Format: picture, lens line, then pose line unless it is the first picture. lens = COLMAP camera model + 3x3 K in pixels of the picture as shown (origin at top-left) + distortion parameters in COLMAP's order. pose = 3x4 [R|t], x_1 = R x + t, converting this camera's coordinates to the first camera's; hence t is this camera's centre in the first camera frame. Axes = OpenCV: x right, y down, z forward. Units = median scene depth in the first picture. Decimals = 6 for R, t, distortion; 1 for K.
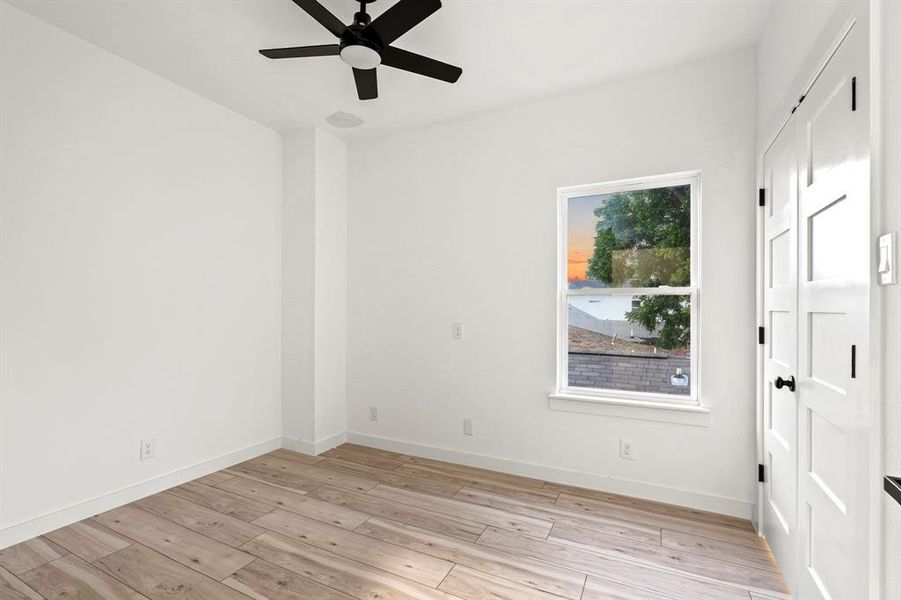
lens RADIAL K [[413.7, 0, 452.4], [0, 413.7, 302.9], [0, 0, 1]] dist [0.000418, 0.000039]
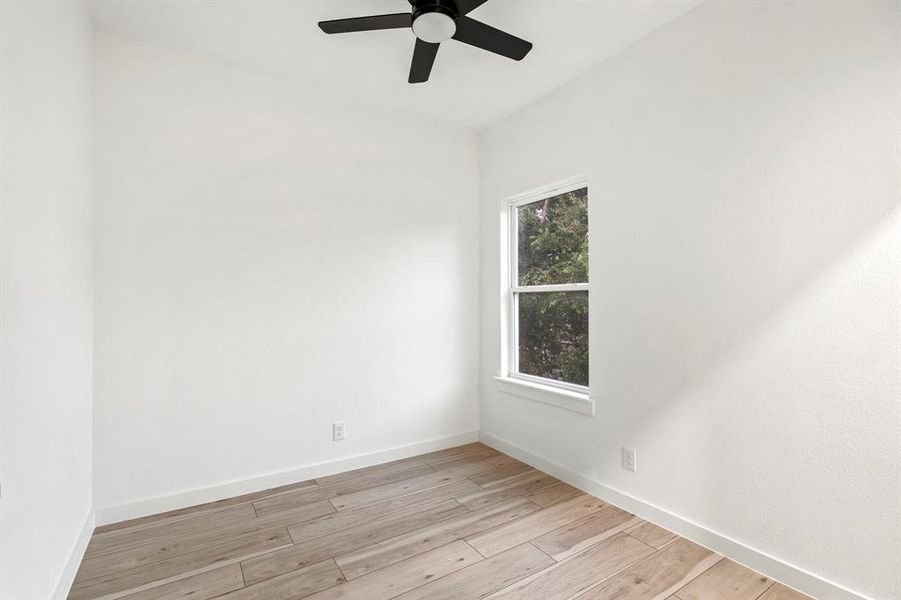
lens RADIAL K [[416.2, 0, 446.5], [0, 416.2, 299.8], [0, 0, 1]] dist [0.001208, 0.000243]
pose [[0.527317, -0.007645, 0.849634, -0.847554], [0.001938, 0.999968, 0.007795, 0.004462], [-0.849666, -0.002464, 0.527315, 0.430411]]
